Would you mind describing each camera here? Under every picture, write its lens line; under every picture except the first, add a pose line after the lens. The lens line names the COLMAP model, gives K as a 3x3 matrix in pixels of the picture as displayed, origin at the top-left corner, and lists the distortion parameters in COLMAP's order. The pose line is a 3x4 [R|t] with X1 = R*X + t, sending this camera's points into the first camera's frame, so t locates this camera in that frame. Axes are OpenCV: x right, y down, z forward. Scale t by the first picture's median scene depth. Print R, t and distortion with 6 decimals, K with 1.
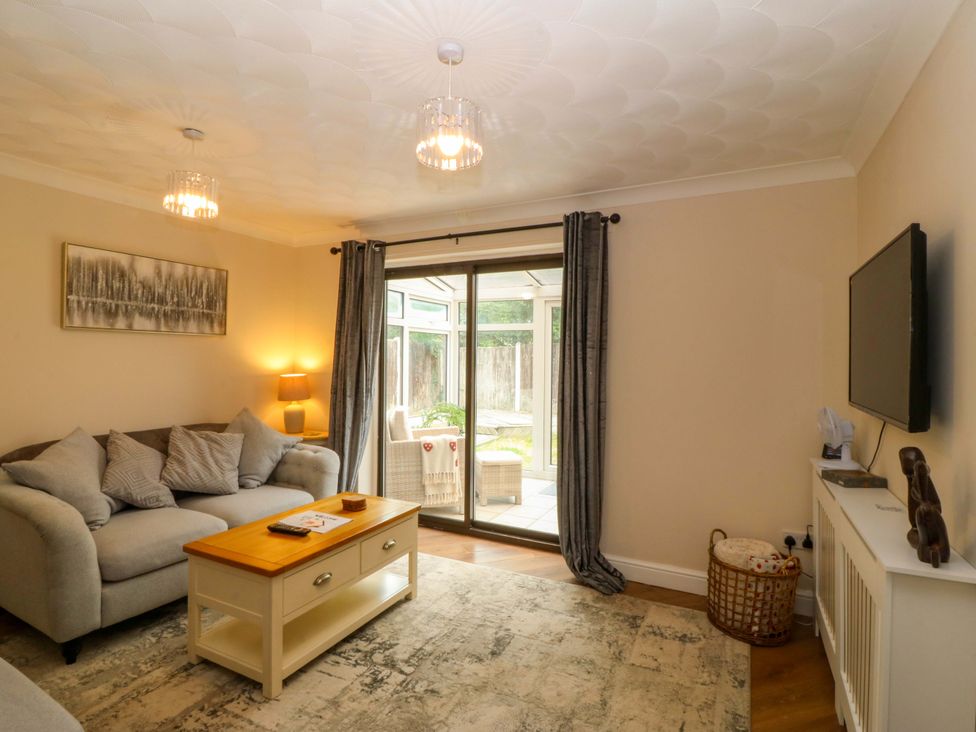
lens RADIAL K [[510.7, 0, 487.7], [0, 510.7, 360.4], [0, 0, 1]] dist [-0.012336, -0.008515]
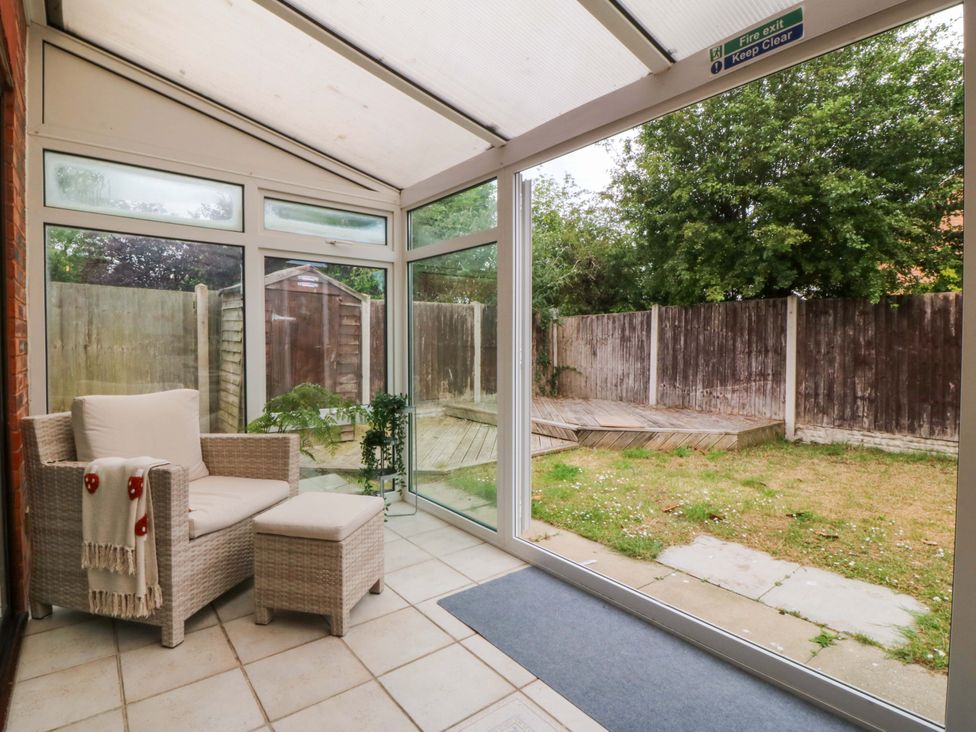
lens RADIAL K [[510.7, 0, 488.3], [0, 510.7, 362.6], [0, 0, 1]] dist [-0.012336, -0.008515]
pose [[0.908422, 0.007471, -0.417988, 0.143247], [0.005162, 0.999564, 0.029085, 0.021195], [0.418023, -0.028579, 0.907987, 0.286453]]
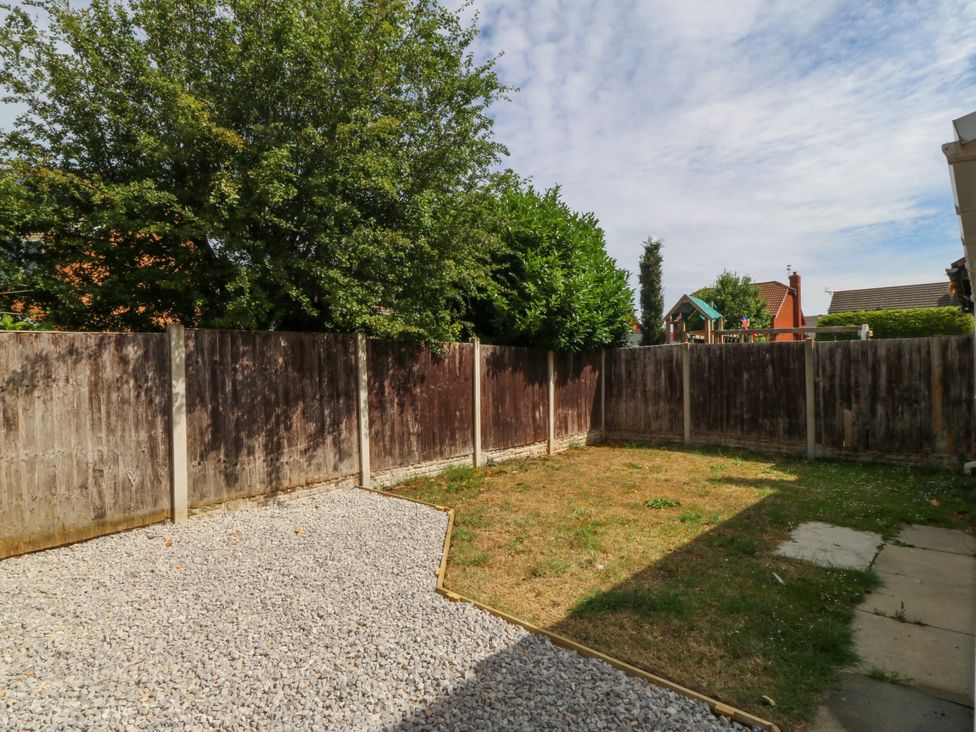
lens RADIAL K [[510.7, 0, 487.7], [0, 510.7, 359.6], [0, 0, 1]] dist [-0.012336, -0.008515]
pose [[0.309436, 0.001427, 0.950919, -0.239351], [0.015647, 0.999856, -0.006592, -0.002607], [-0.950792, 0.016919, 0.309369, 0.665985]]
